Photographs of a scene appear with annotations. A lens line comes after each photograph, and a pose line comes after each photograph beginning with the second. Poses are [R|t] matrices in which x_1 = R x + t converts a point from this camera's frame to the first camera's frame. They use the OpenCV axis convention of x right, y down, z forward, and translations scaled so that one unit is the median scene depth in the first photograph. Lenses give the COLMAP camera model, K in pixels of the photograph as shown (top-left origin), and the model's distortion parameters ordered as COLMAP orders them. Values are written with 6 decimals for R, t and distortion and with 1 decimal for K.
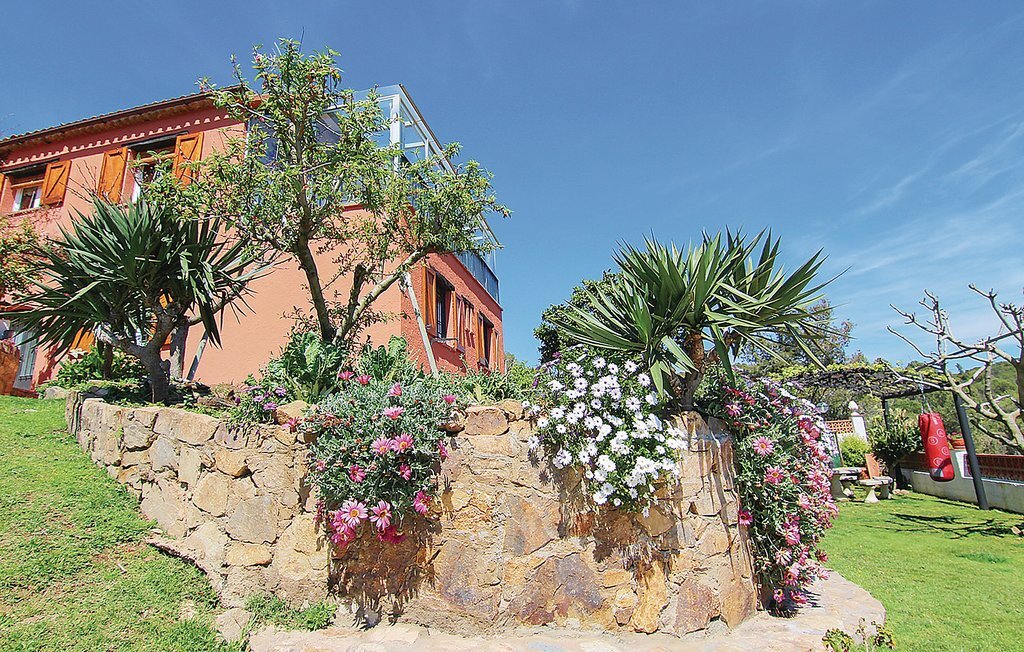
lens RADIAL K [[534.9, 0, 520.9], [0, 534.9, 304.4], [0, 0, 1]] dist [-0.016696, -0.002533]
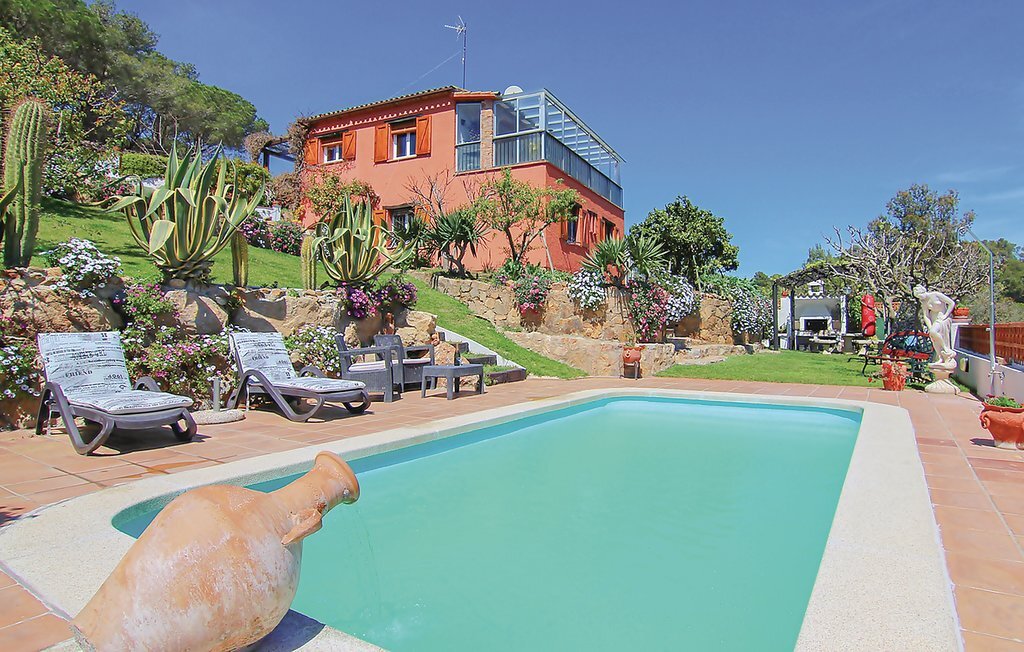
lens RADIAL K [[534.9, 0, 516.2], [0, 534.9, 322.3], [0, 0, 1]] dist [-0.016696, -0.002533]
pose [[0.954392, 0.053775, -0.293674, 0.558200], [0.026592, 0.964426, 0.263013, -0.393517], [0.297370, -0.258827, 0.919010, -1.907587]]
